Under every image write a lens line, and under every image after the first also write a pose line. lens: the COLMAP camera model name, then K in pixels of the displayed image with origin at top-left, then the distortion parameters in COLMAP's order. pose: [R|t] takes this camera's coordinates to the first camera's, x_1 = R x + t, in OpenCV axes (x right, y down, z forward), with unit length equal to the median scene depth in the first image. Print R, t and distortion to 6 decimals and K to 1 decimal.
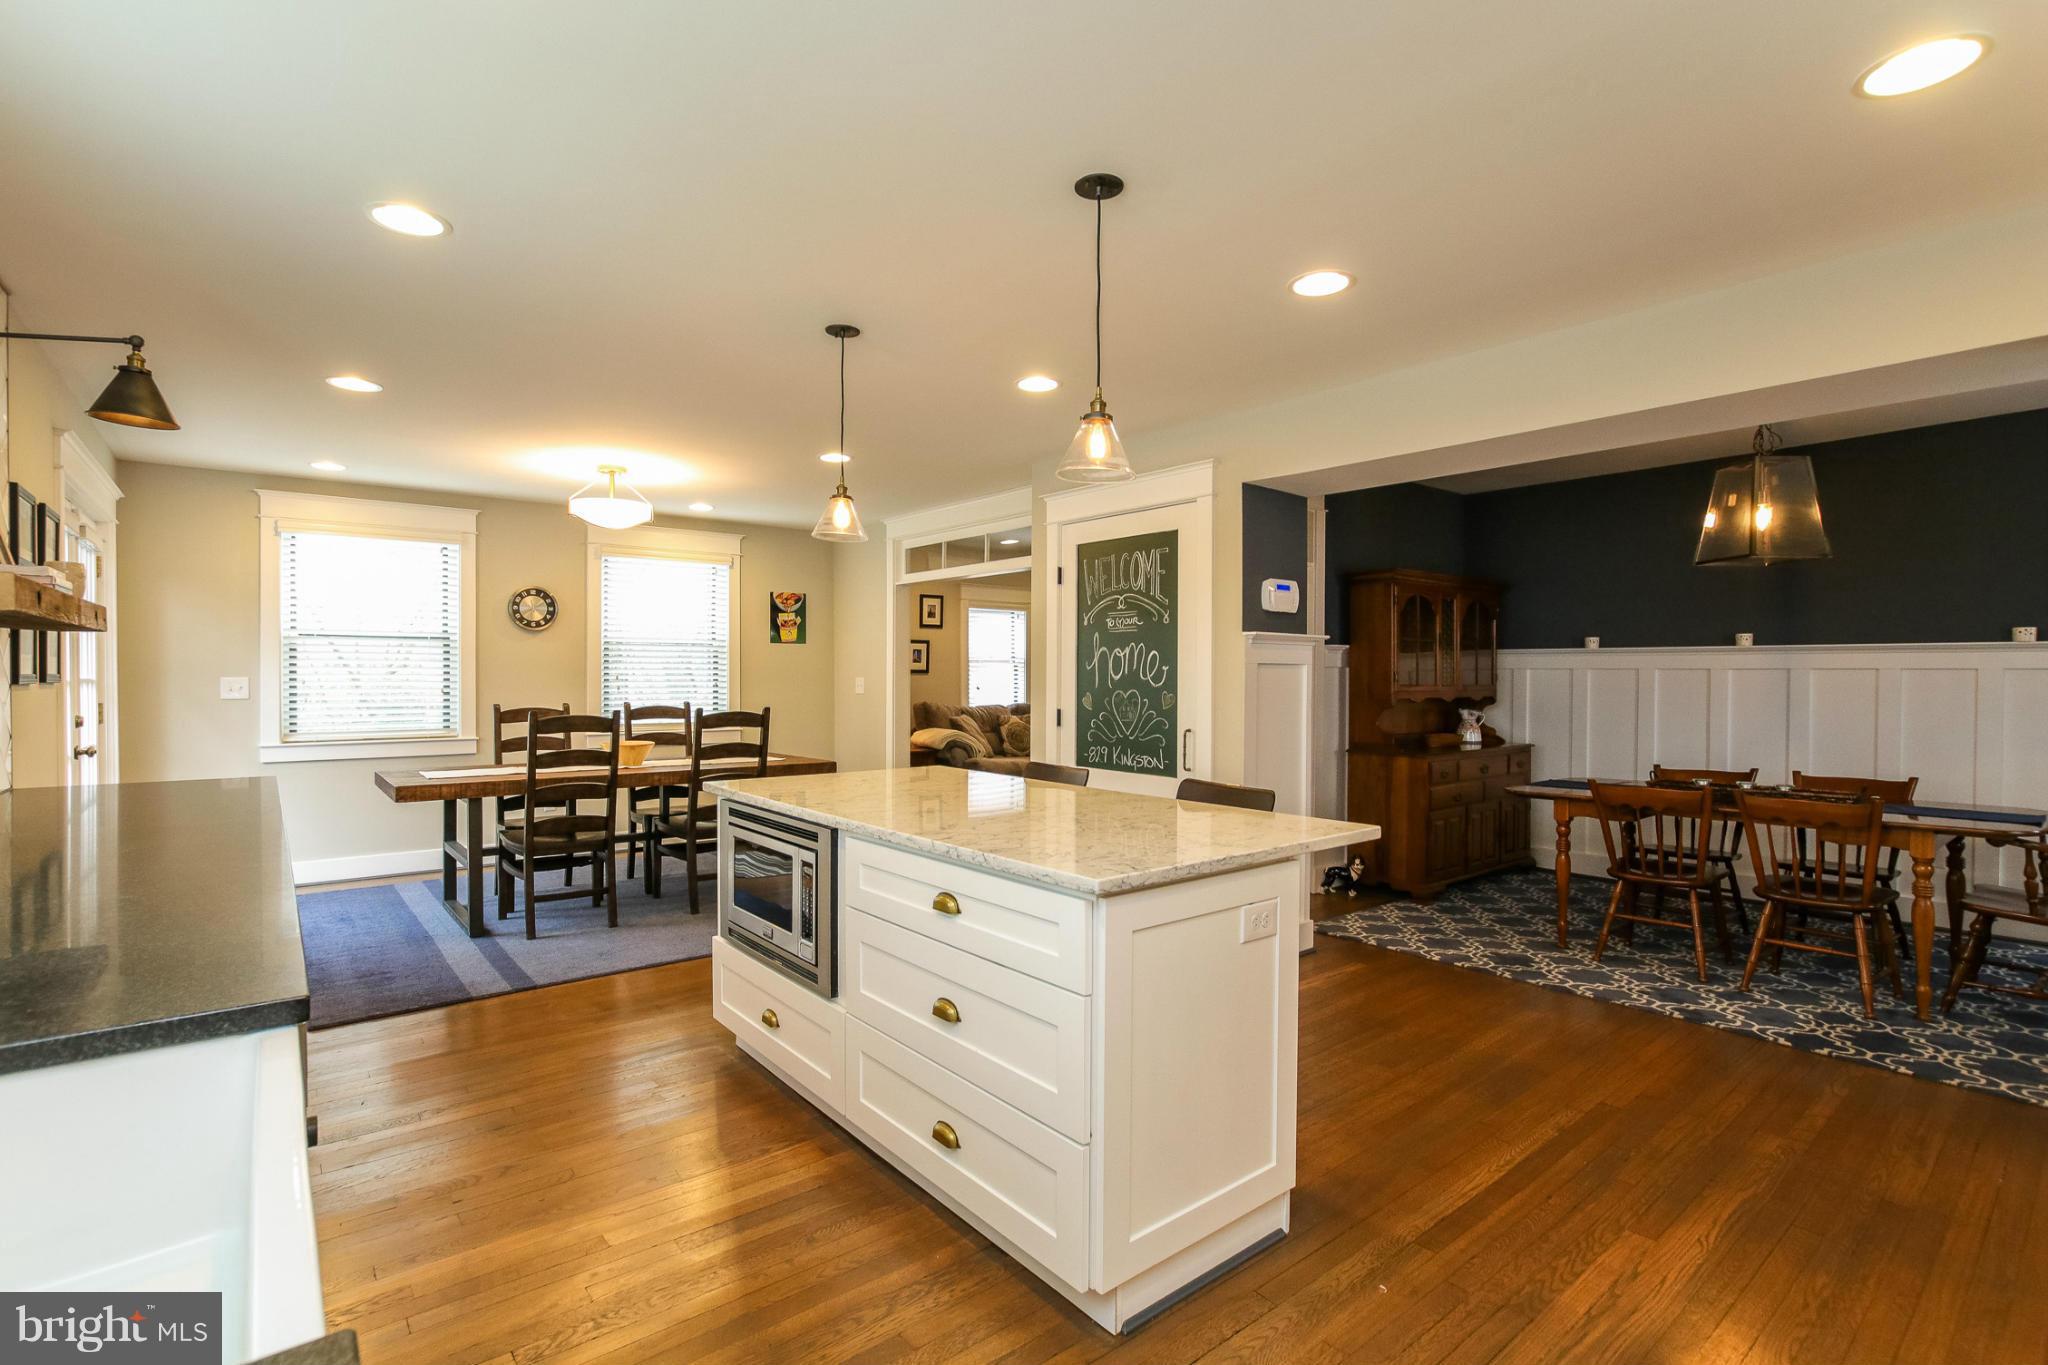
lens RADIAL K [[953.3, 0, 1023.0], [0, 953.3, 681.7], [0, 0, 1]] dist [-0.007702, -0.000092]
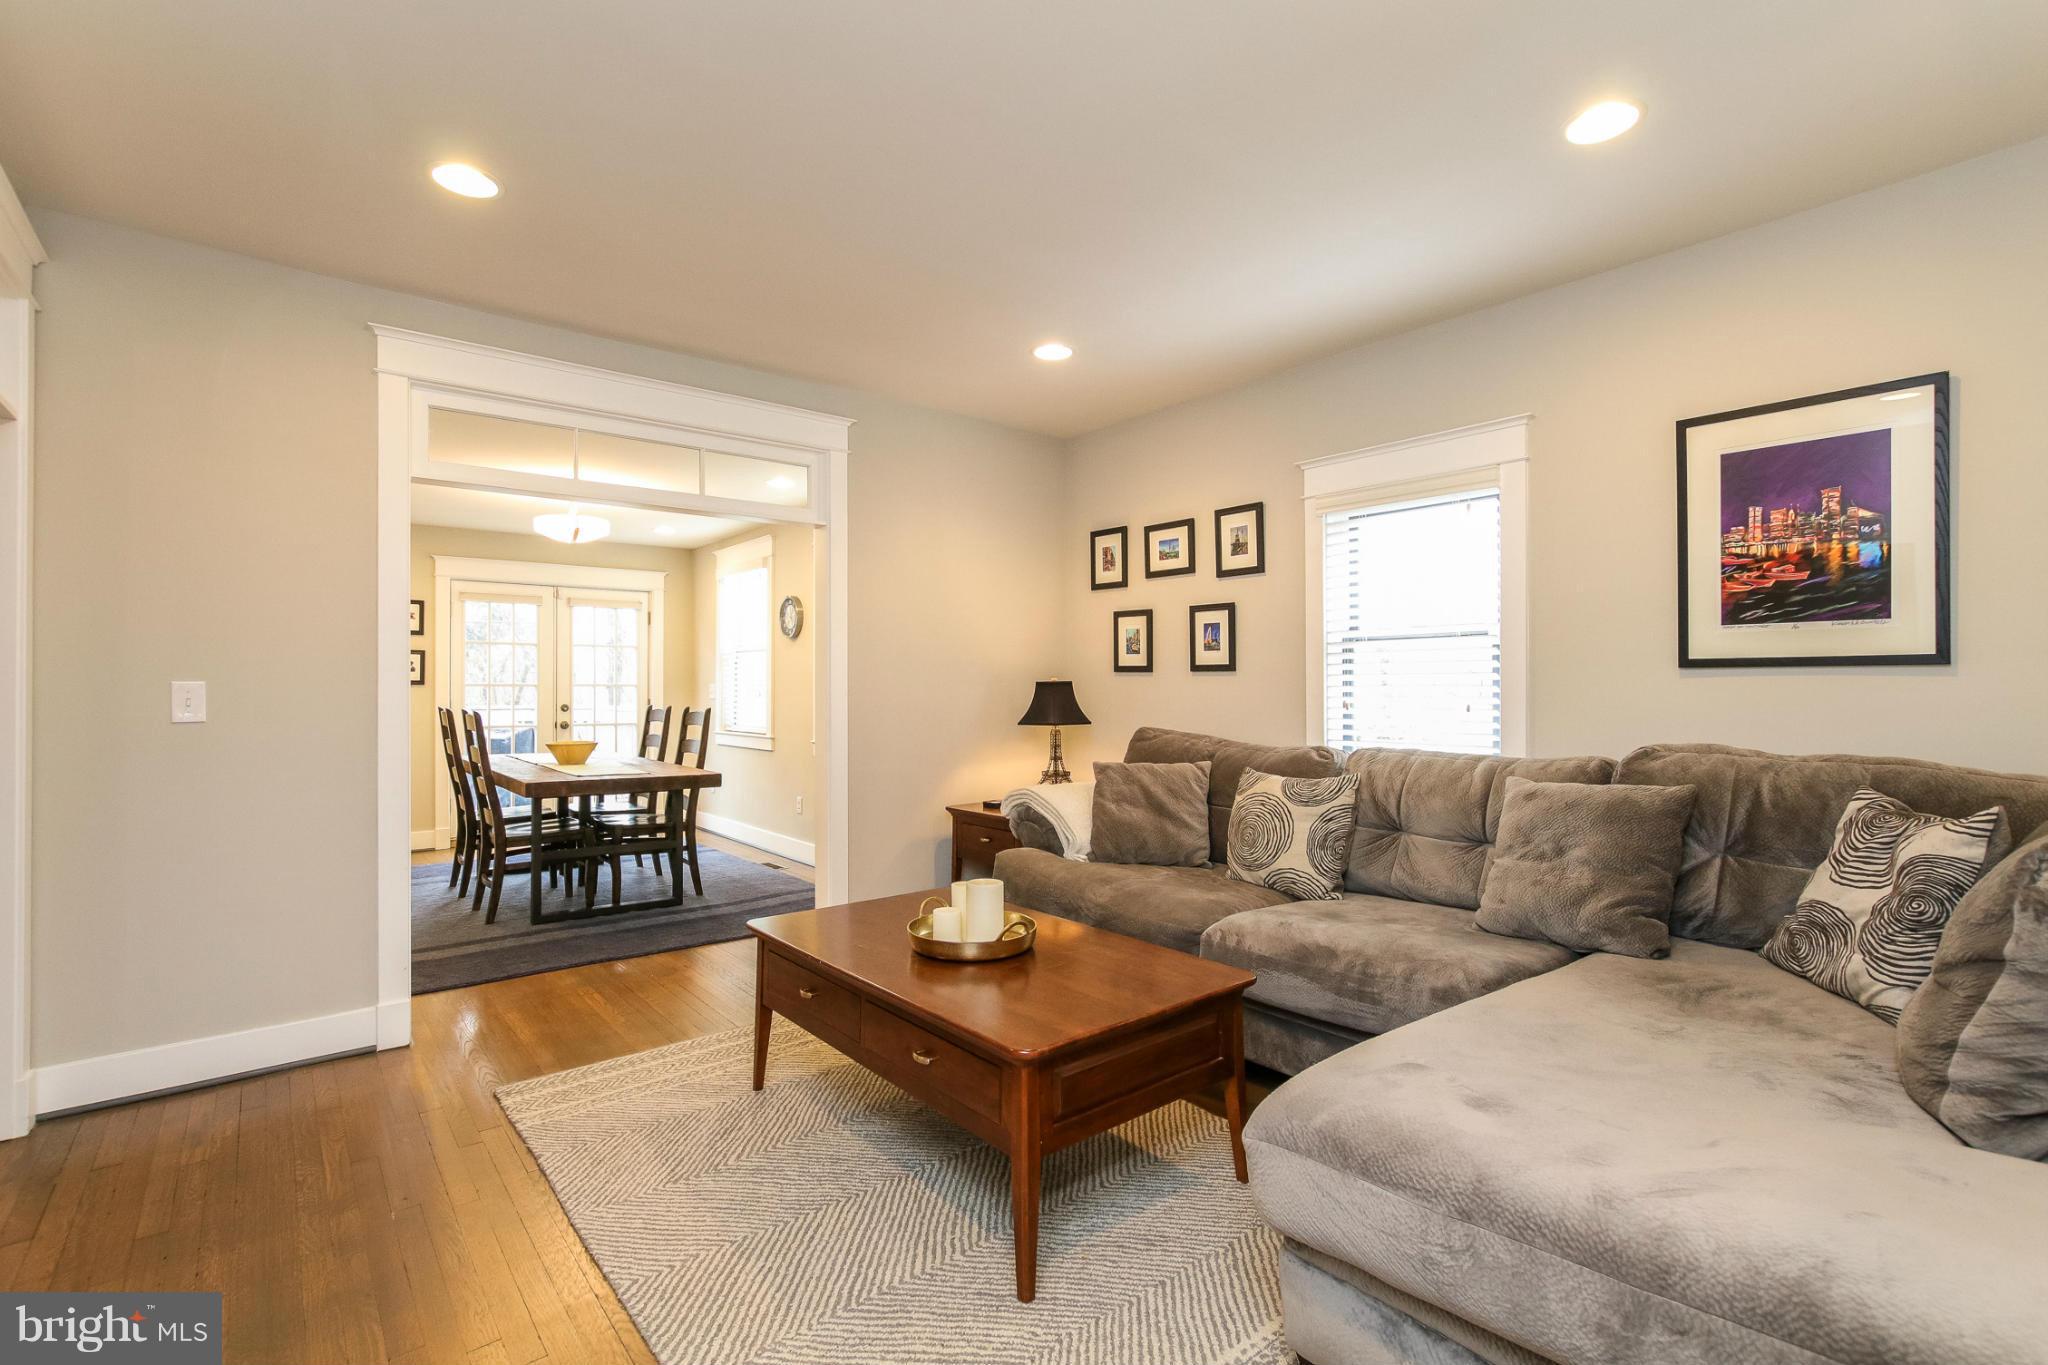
lens RADIAL K [[953.3, 0, 1023.0], [0, 953.3, 681.7], [0, 0, 1]] dist [-0.007702, -0.000092]
pose [[-0.007067, -0.008824, -0.999936, 0.613925], [-0.005670, 0.999945, -0.008784, 0.002030], [0.999959, 0.005607, -0.007117, 1.451325]]
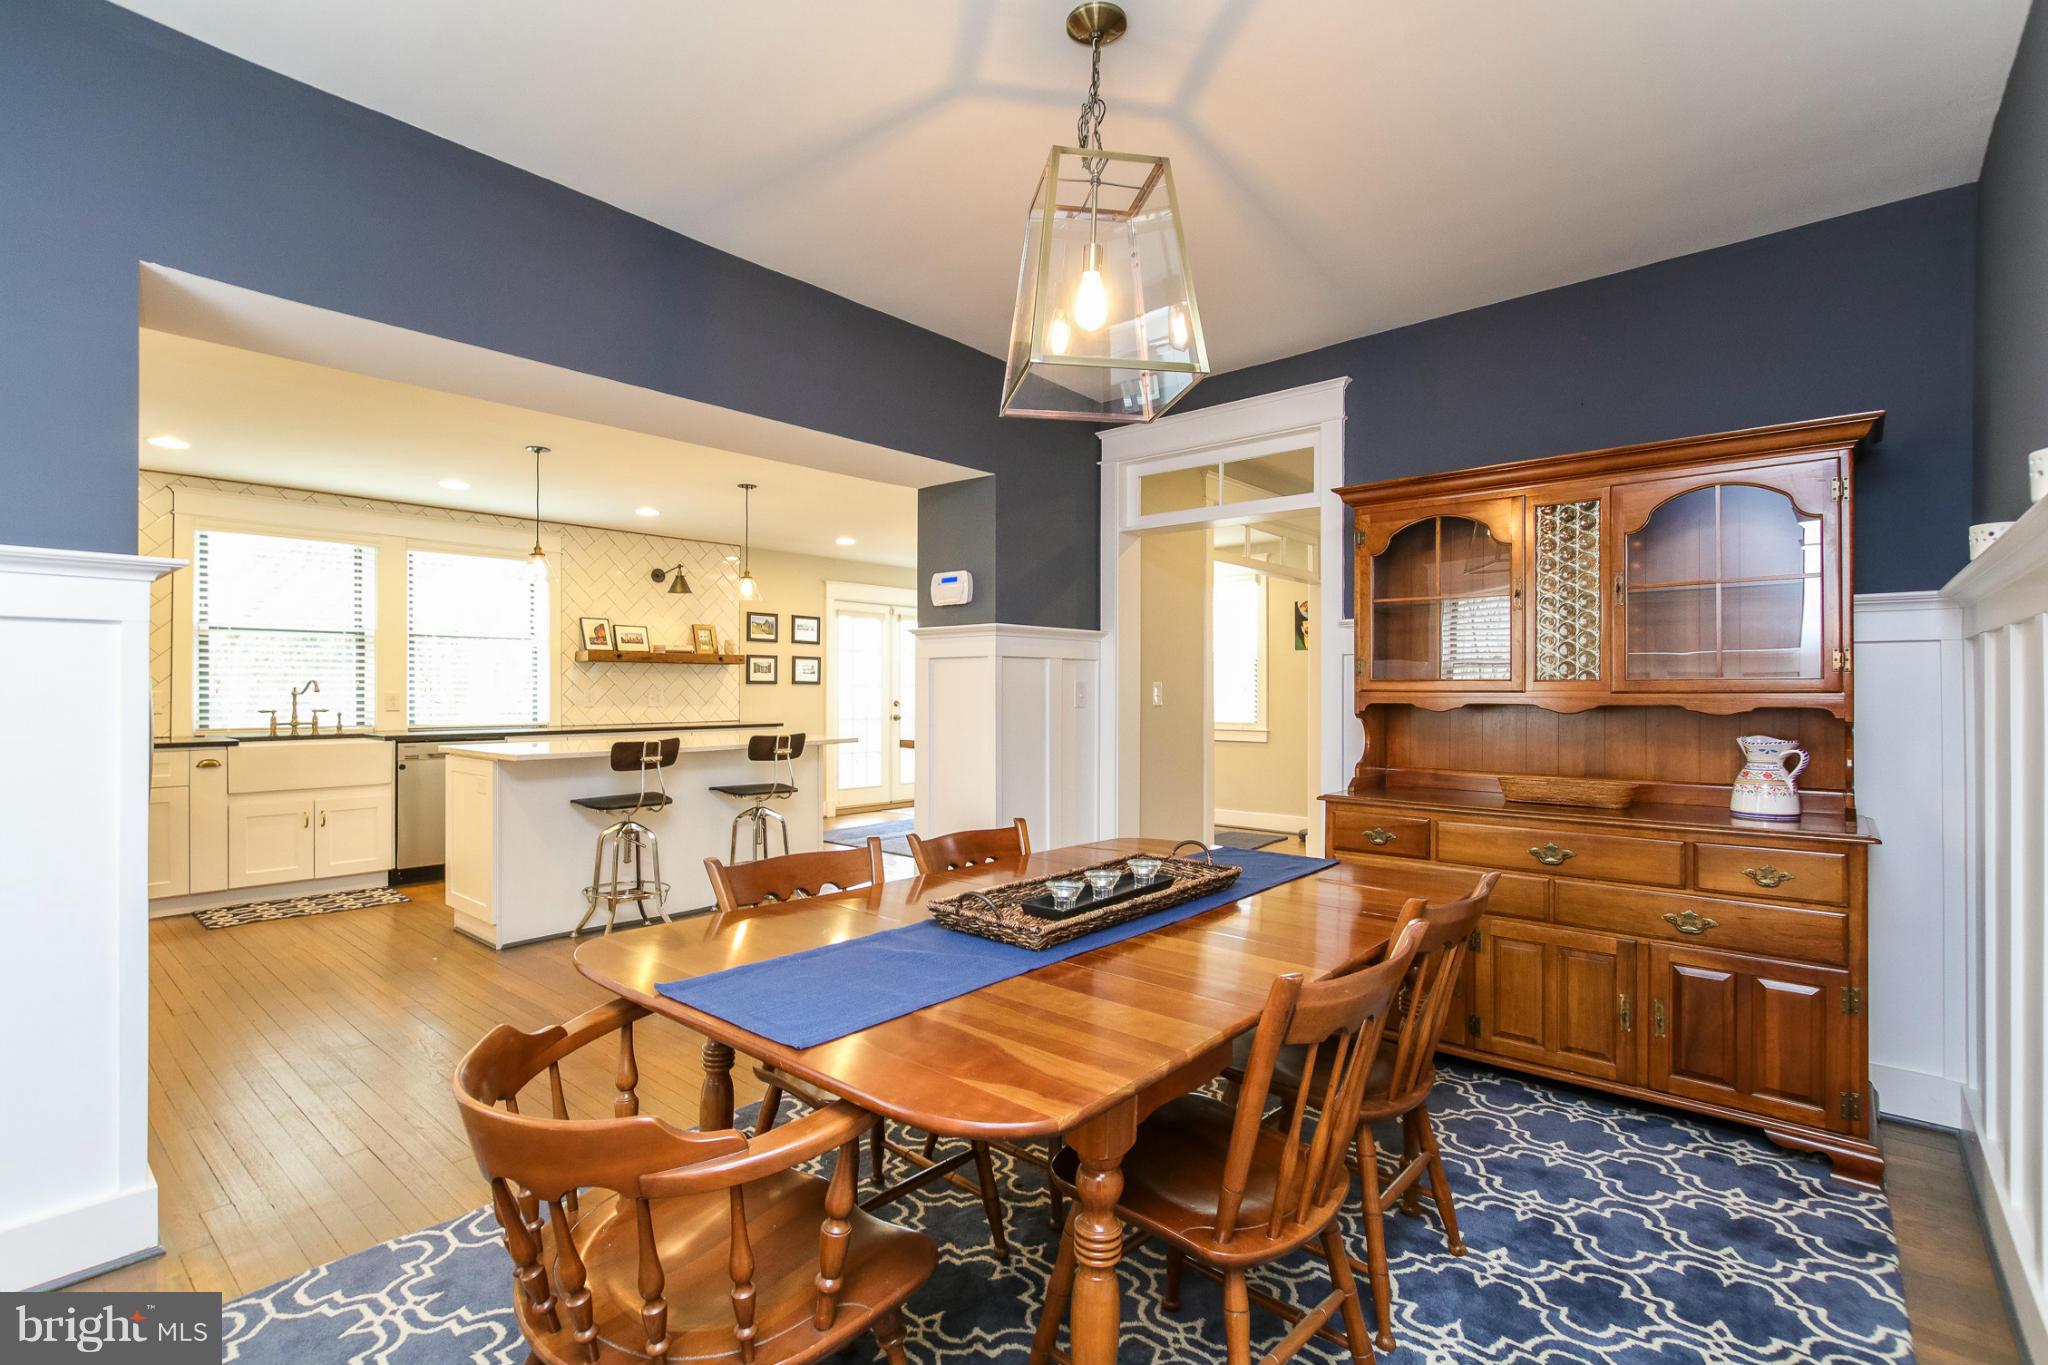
lens RADIAL K [[955.0, 0, 1017.1], [0, 955.0, 688.9], [0, 0, 1]] dist [-0.003628, -0.000668]
pose [[0.165611, -0.005793, -0.986174, 0.977988], [-0.005033, 0.999965, -0.006719, 0.015804], [0.986178, 0.006076, 0.165576, 0.701918]]
